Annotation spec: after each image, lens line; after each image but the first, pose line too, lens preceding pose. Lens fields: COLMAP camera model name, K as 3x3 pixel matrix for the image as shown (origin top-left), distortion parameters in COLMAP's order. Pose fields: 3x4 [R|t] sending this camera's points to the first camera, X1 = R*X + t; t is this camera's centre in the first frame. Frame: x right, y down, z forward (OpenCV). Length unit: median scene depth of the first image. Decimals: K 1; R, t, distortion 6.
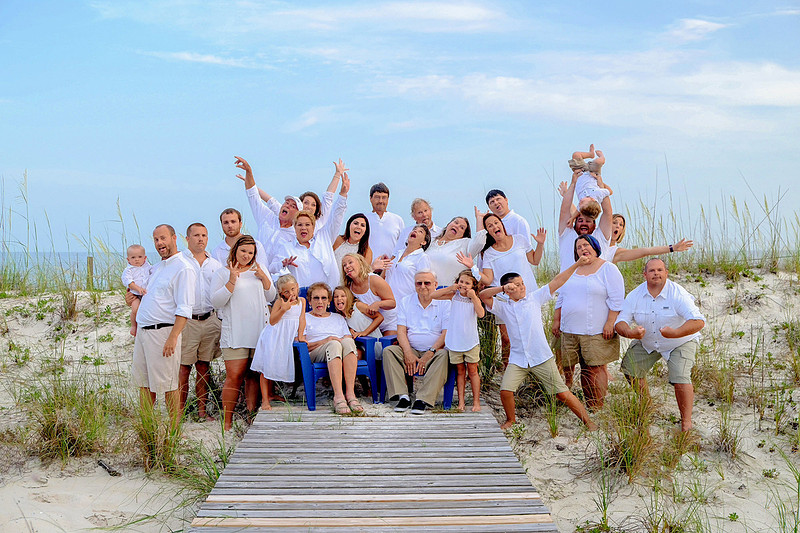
lens RADIAL K [[1254.7, 0, 399.8], [0, 1254.7, 266.7], [0, 0, 1]] dist [-0.007947, 0.000000]
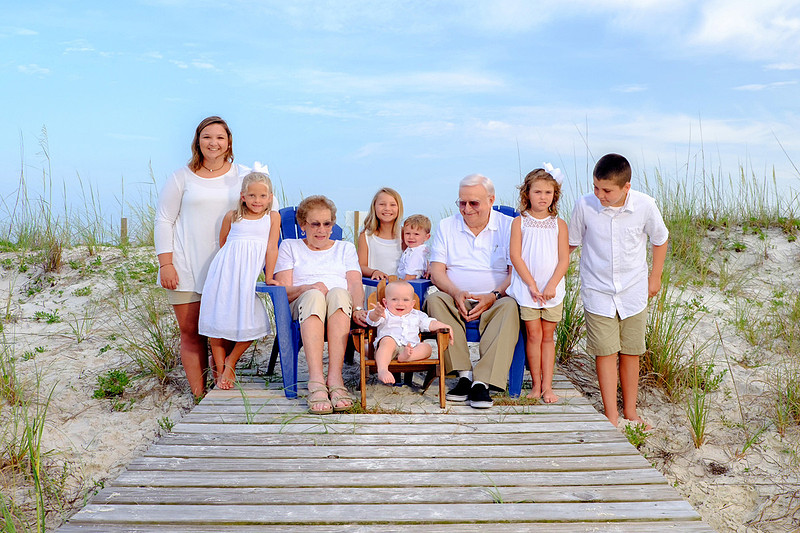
lens RADIAL K [[723.6, 0, 399.1], [0, 723.6, 267.1], [0, 0, 1]] dist [-0.044721, 0.000000]
pose [[0.999562, 0.000788, -0.029577, -0.006335], [-0.000900, 0.999992, -0.003773, 0.041814], [0.029574, 0.003798, 0.999555, 0.520835]]
